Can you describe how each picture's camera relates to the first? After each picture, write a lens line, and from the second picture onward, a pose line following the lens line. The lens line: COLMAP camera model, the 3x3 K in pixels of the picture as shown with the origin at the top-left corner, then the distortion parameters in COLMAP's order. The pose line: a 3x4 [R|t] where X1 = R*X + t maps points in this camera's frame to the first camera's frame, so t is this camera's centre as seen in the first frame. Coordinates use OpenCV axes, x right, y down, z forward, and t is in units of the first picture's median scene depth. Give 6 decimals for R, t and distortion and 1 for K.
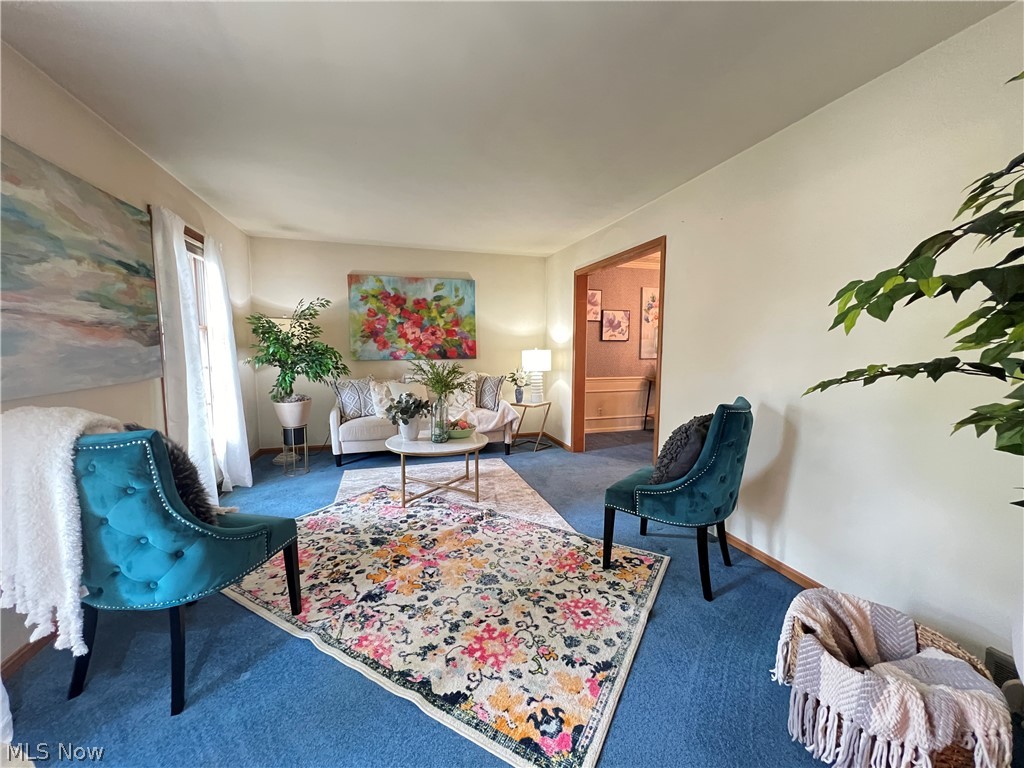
lens RADIAL K [[408.1, 0, 512.9], [0, 408.1, 386.3], [0, 0, 1]] dist [0.000925, -0.000264]
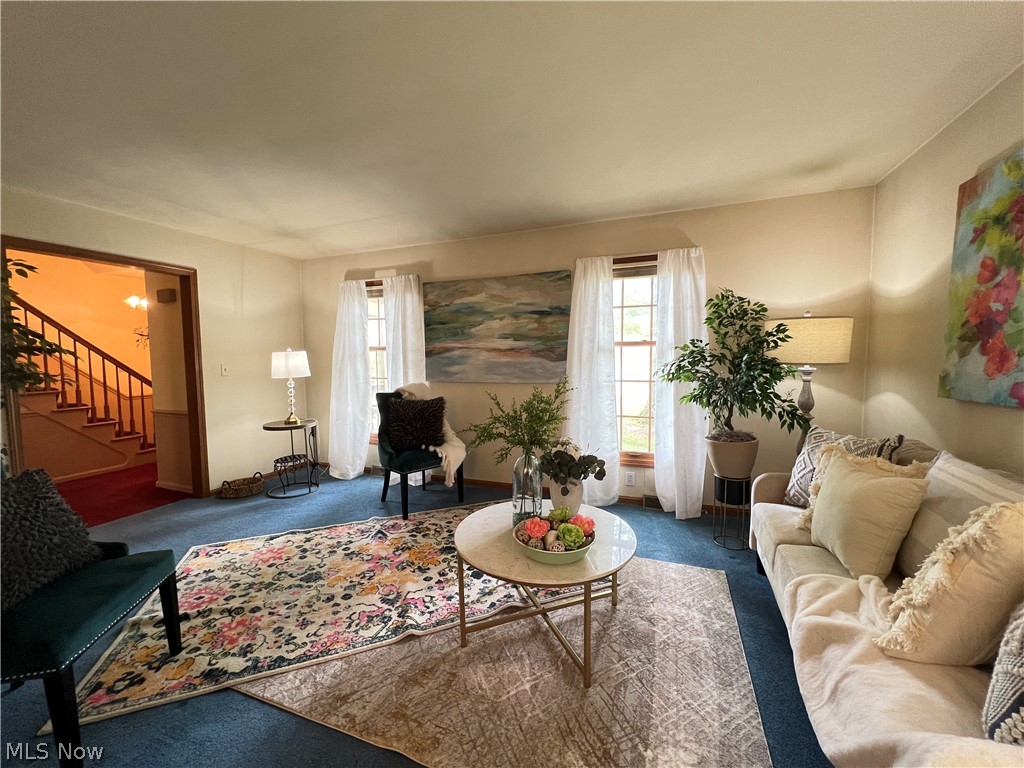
lens RADIAL K [[408.1, 0, 506.8], [0, 408.1, 384.8], [0, 0, 1]] dist [0.000925, -0.000264]
pose [[-0.627783, 0.057301, -0.776276, 0.382855], [-0.069685, 0.989145, 0.129369, -0.192896], [0.775263, 0.135311, -0.616975, 1.781107]]
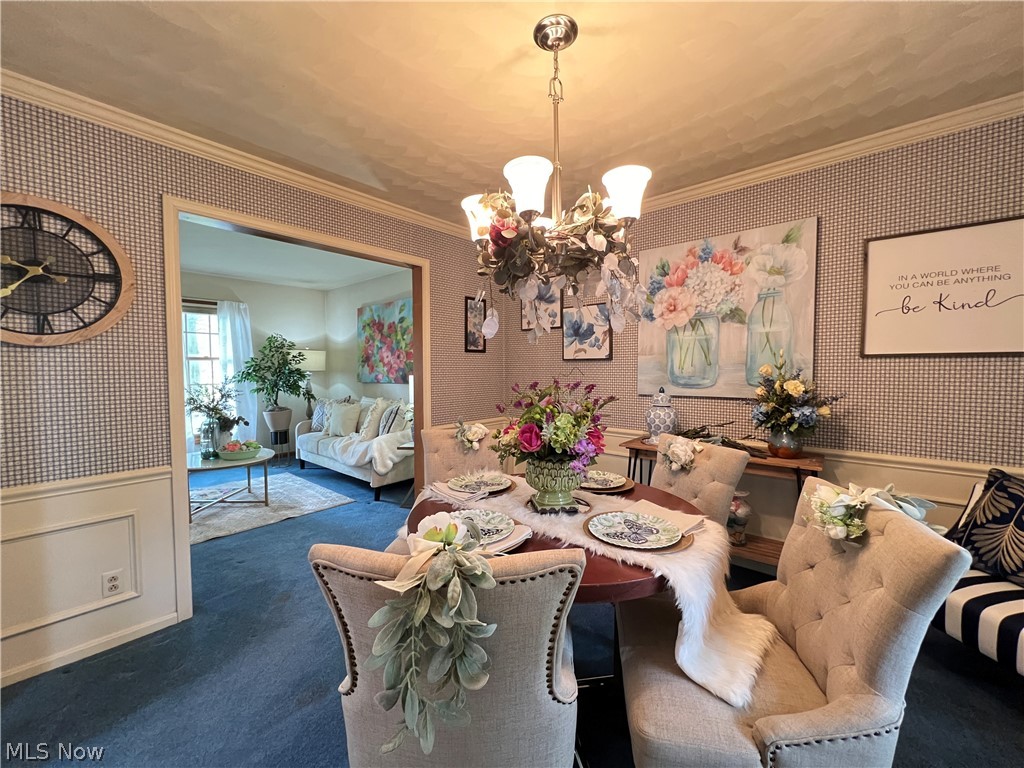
lens RADIAL K [[408.1, 0, 512.4], [0, 408.1, 383.4], [0, 0, 1]] dist [0.000925, -0.000264]
pose [[0.534205, 0.028741, -0.844867, 1.568559], [-0.079182, 0.996729, -0.016160, -0.148615], [0.841639, 0.075531, 0.534733, 1.468965]]
